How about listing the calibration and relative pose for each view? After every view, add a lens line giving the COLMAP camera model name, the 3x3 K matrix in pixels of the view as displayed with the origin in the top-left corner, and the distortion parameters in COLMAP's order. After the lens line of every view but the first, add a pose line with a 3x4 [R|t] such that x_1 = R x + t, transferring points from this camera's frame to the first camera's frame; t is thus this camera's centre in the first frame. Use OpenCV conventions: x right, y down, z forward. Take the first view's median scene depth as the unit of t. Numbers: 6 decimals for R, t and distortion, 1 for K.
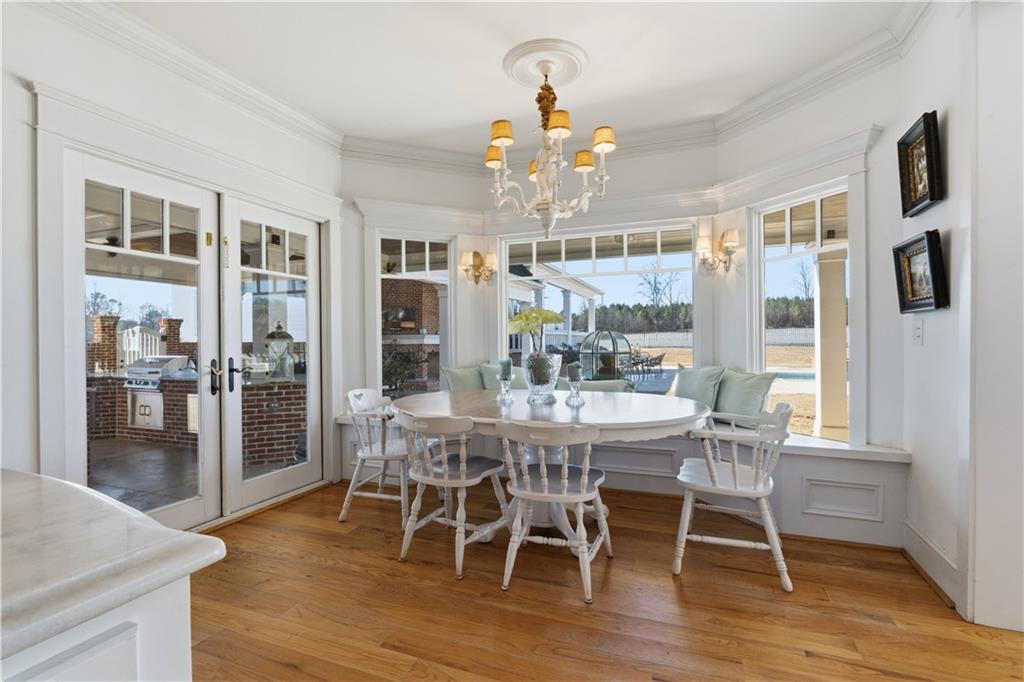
lens RADIAL K [[484.3, 0, 518.3], [0, 484.3, 339.9], [0, 0, 1]] dist [0.002175, 0.000485]
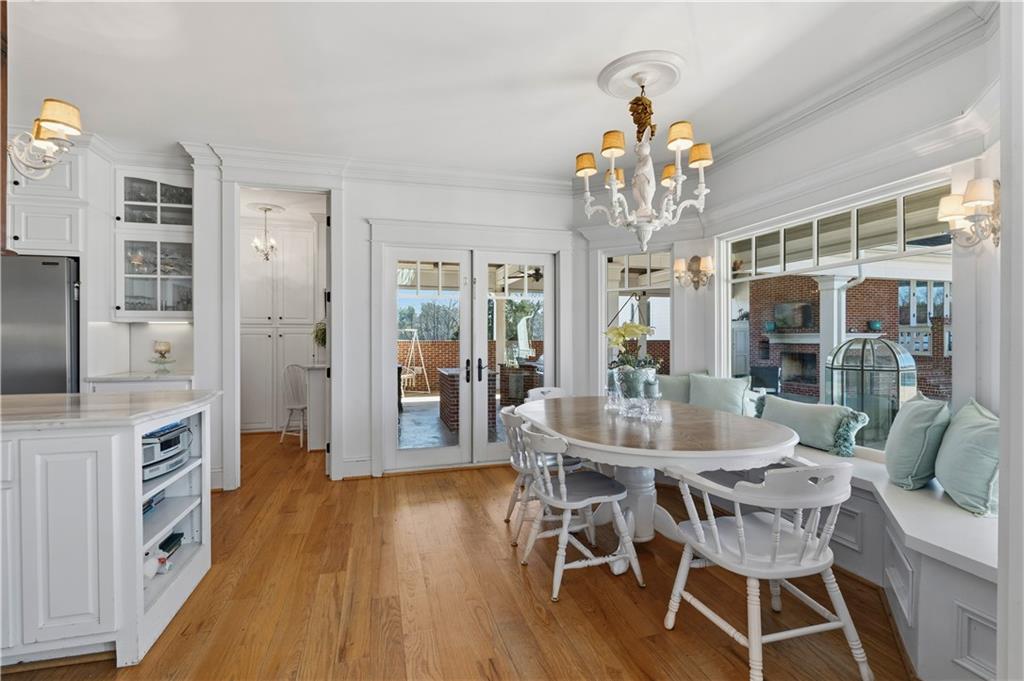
lens RADIAL K [[484.3, 0, 517.2], [0, 484.3, 341.1], [0, 0, 1]] dist [0.002175, 0.000485]
pose [[0.602641, 0.011935, -0.797923, 0.556848], [0.000487, 0.999882, 0.015323, -0.034098], [0.798013, -0.009623, 0.602564, 0.163473]]
